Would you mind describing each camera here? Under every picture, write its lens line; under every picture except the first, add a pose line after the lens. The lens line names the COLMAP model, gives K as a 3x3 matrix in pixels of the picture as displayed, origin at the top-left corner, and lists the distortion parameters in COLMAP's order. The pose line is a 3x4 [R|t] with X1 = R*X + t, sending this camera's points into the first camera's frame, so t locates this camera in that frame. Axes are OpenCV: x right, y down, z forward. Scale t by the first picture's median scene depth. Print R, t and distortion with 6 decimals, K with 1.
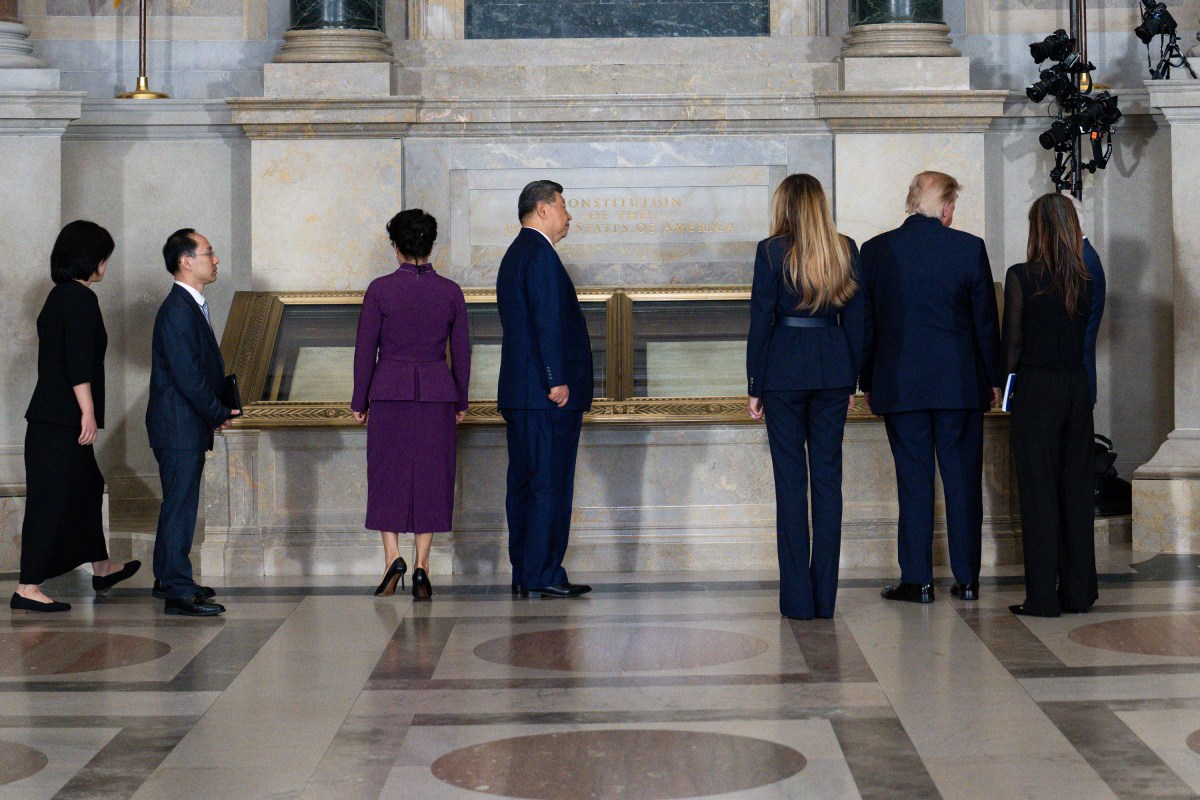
lens RADIAL K [[2527.9, 0, 600.0], [0, 2527.9, 400.0], [0, 0, 1]] dist [-0.003975, -0.278774]
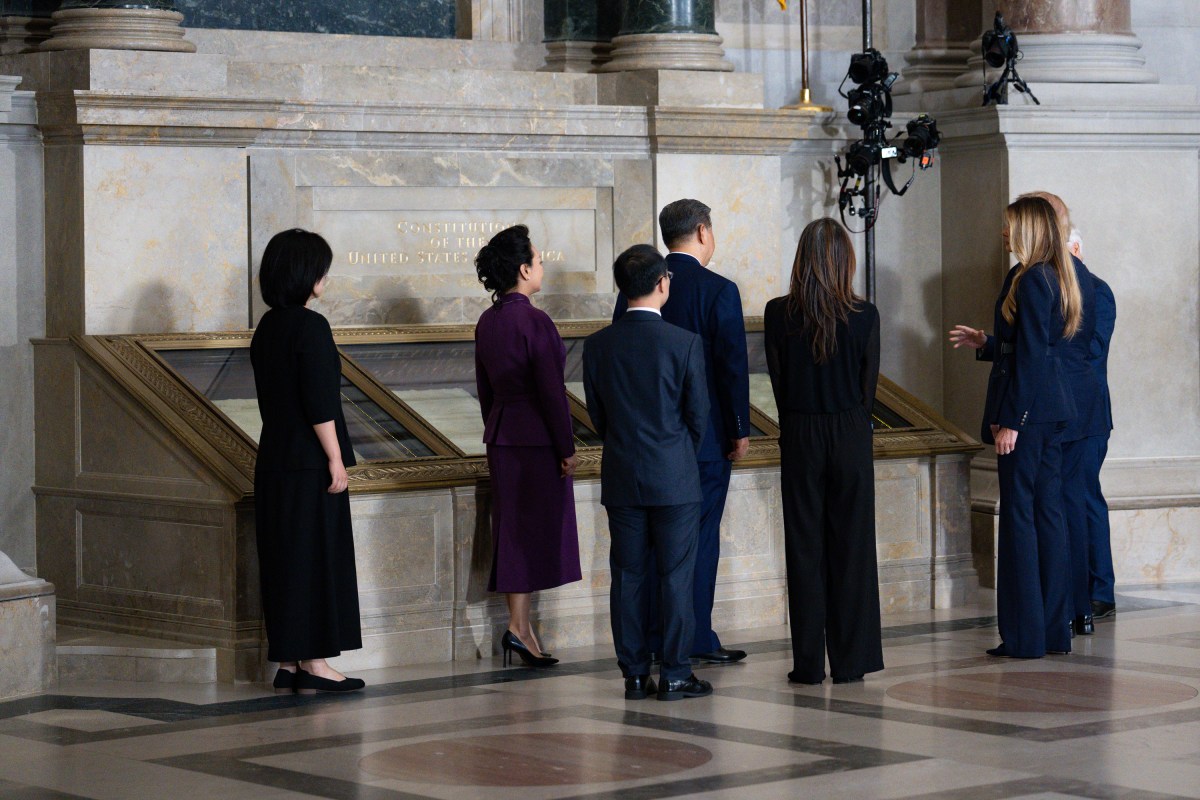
lens RADIAL K [[3386.7, 0, 600.0], [0, 3386.7, 400.0], [0, 0, 1]] dist [0.060499, 1.364740]
pose [[0.784472, -0.023717, 0.619711, -0.675509], [0.046488, 0.998706, -0.020627, 0.006988], [-0.618419, 0.044990, 0.784559, 0.064524]]
